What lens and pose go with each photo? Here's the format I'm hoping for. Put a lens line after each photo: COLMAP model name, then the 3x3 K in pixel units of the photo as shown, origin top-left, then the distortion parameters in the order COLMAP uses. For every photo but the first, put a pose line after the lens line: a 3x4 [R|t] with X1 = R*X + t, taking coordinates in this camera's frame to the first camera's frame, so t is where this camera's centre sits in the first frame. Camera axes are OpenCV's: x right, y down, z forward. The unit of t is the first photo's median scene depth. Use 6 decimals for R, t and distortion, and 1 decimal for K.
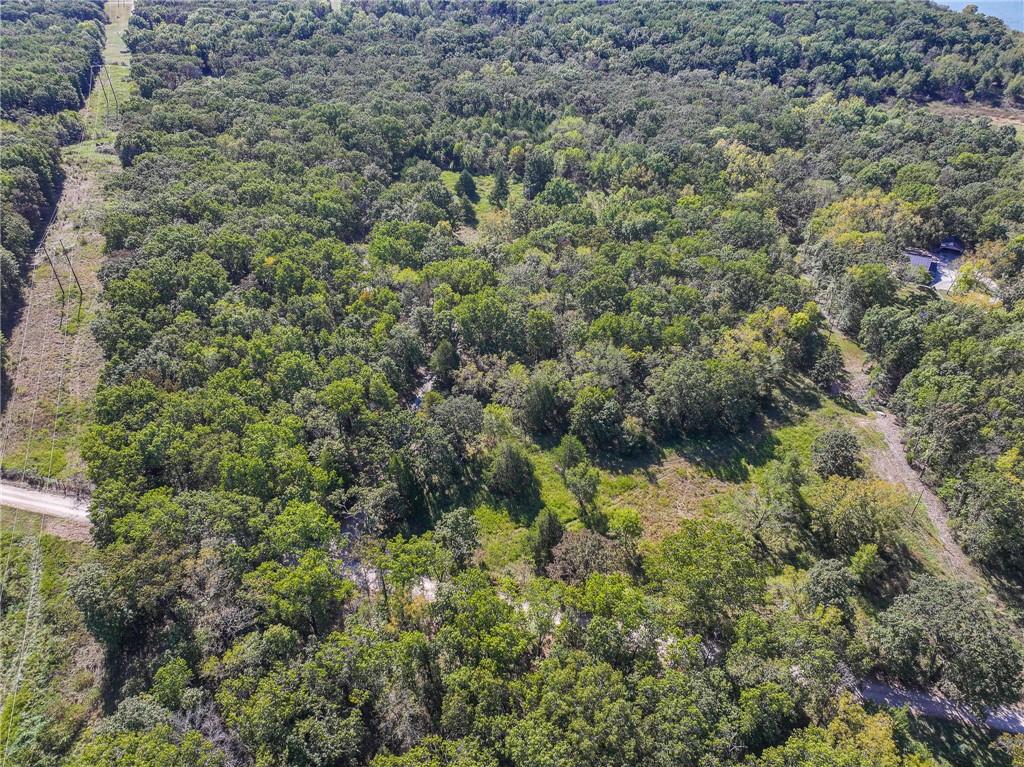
lens RADIAL K [[724.0, 0, 511.6], [0, 724.0, 380.1], [0, 0, 1]] dist [-0.000997, 0.018325]
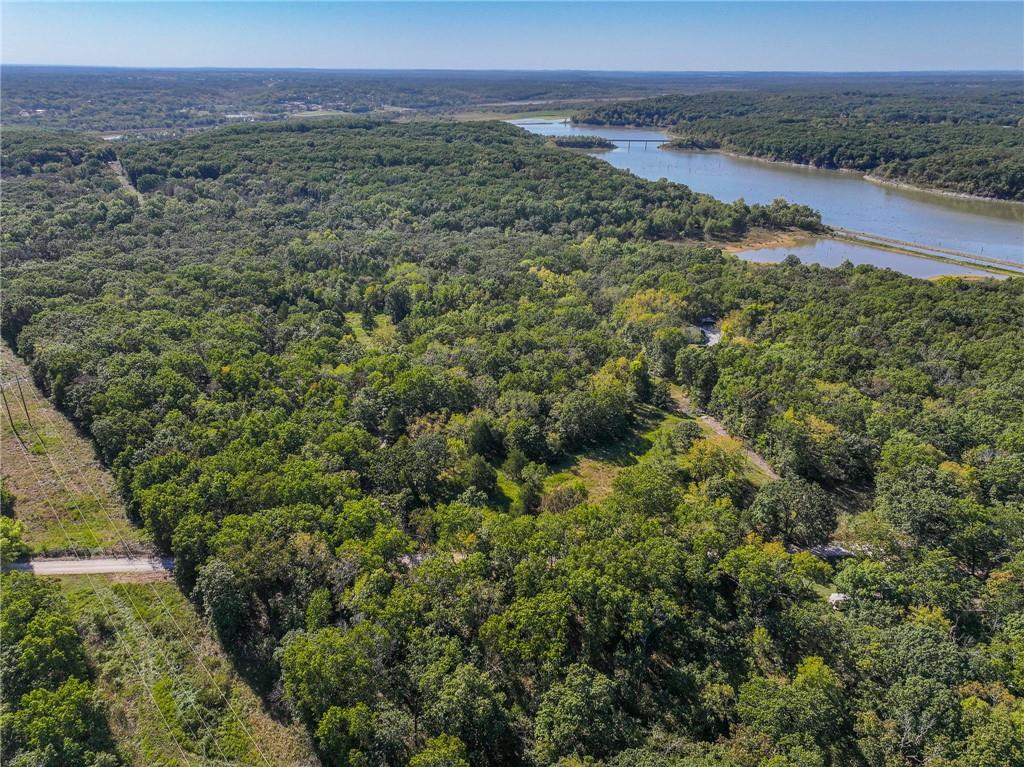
lens RADIAL K [[724.0, 0, 515.2], [0, 724.0, 385.9], [0, 0, 1]] dist [-0.000997, 0.018325]
pose [[0.943101, -0.124646, 0.308260, -0.165160], [0.189777, 0.963029, -0.191208, 0.114282], [-0.273030, 0.238829, 0.931888, -0.145477]]
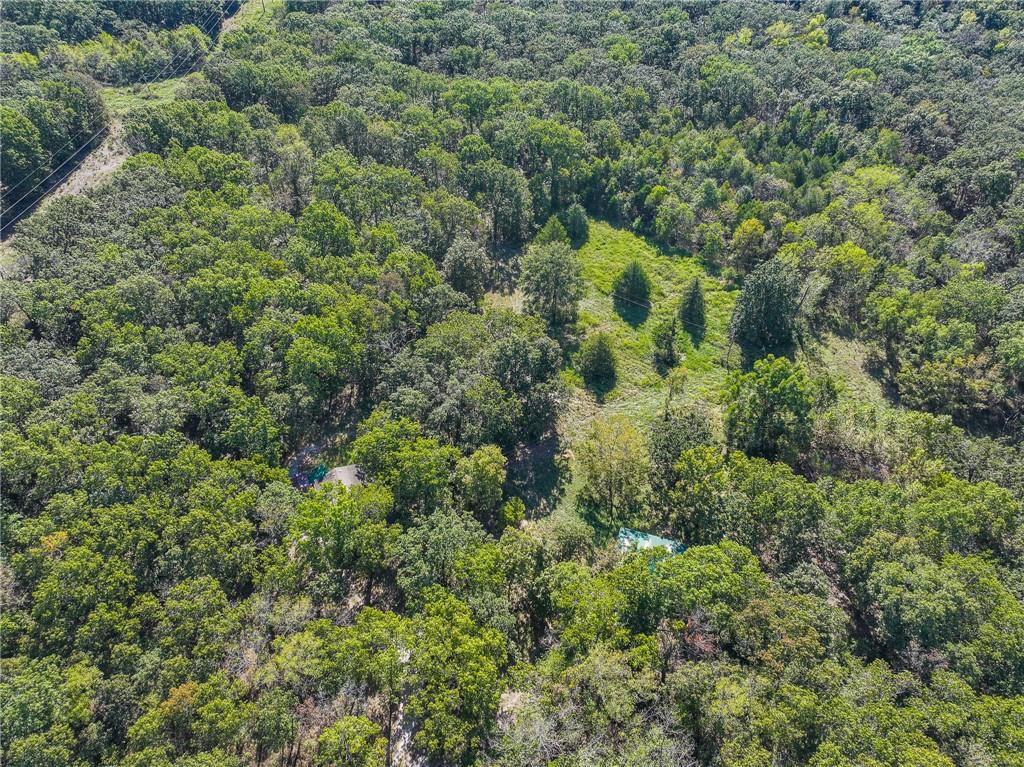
lens RADIAL K [[724.0, 0, 512.0], [0, 724.0, 384.7], [0, 0, 1]] dist [-0.000997, 0.018325]
pose [[0.911932, 0.289184, -0.291123, 0.039899], [-0.244689, 0.952760, 0.179934, -0.272003], [0.329404, -0.092853, 0.939612, 0.419343]]
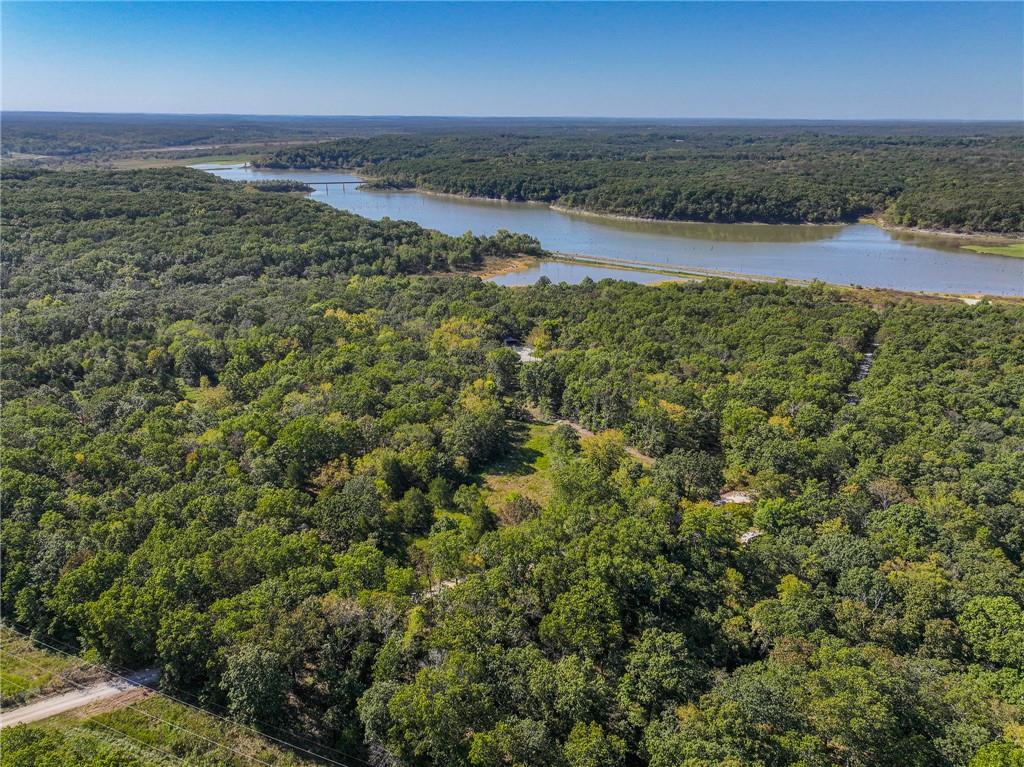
lens RADIAL K [[724.0, 0, 520.2], [0, 724.0, 383.1], [0, 0, 1]] dist [-0.000997, 0.018325]
pose [[0.708046, -0.235025, 0.665908, -0.352811], [0.410391, 0.904349, -0.117181, 0.072568], [-0.574673, 0.356252, 0.736773, -0.085914]]
